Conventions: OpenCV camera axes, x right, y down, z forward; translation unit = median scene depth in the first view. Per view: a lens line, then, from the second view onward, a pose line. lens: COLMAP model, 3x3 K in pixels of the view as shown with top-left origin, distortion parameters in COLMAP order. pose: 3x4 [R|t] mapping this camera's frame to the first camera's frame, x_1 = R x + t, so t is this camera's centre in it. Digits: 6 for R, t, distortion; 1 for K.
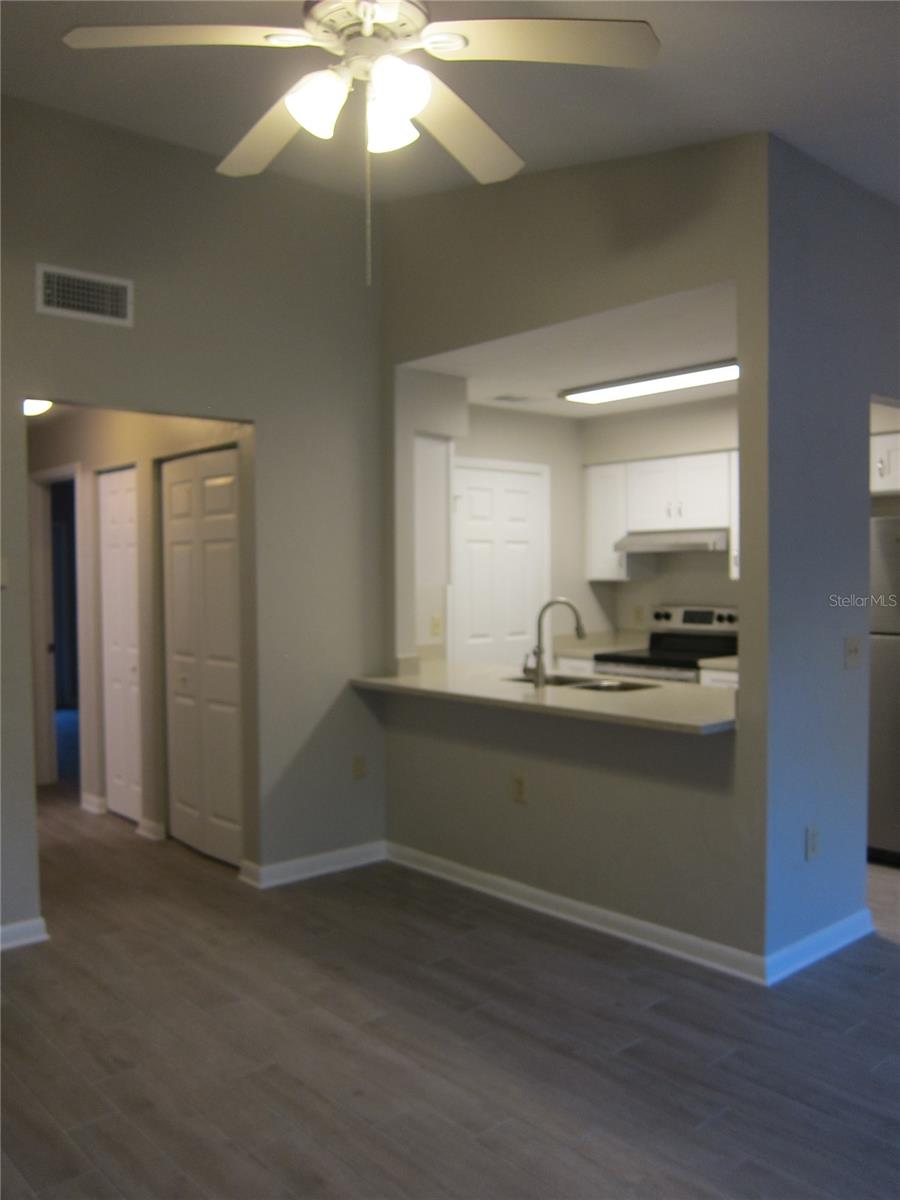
lens RADIAL K [[995.2, 0, 450.0], [0, 995.2, 600.0], [0, 0, 1]] dist [-0.066447, 0.013236]
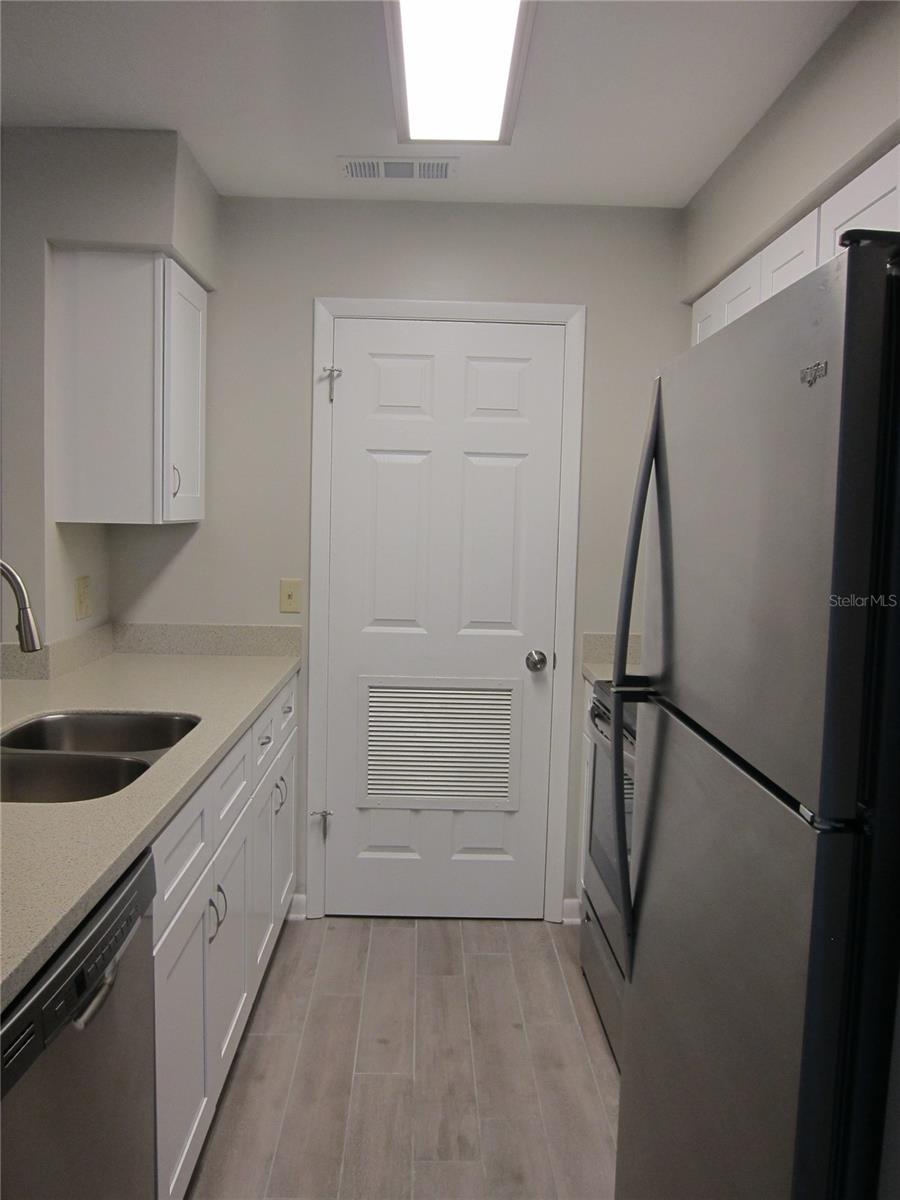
lens RADIAL K [[995.2, 0, 450.0], [0, 995.2, 600.0], [0, 0, 1]] dist [-0.066447, 0.013236]
pose [[0.762488, 0.084061, -0.641519, 0.423387], [-0.049428, 0.996194, 0.071788, -0.018312], [0.645112, -0.023029, 0.763741, 0.612573]]
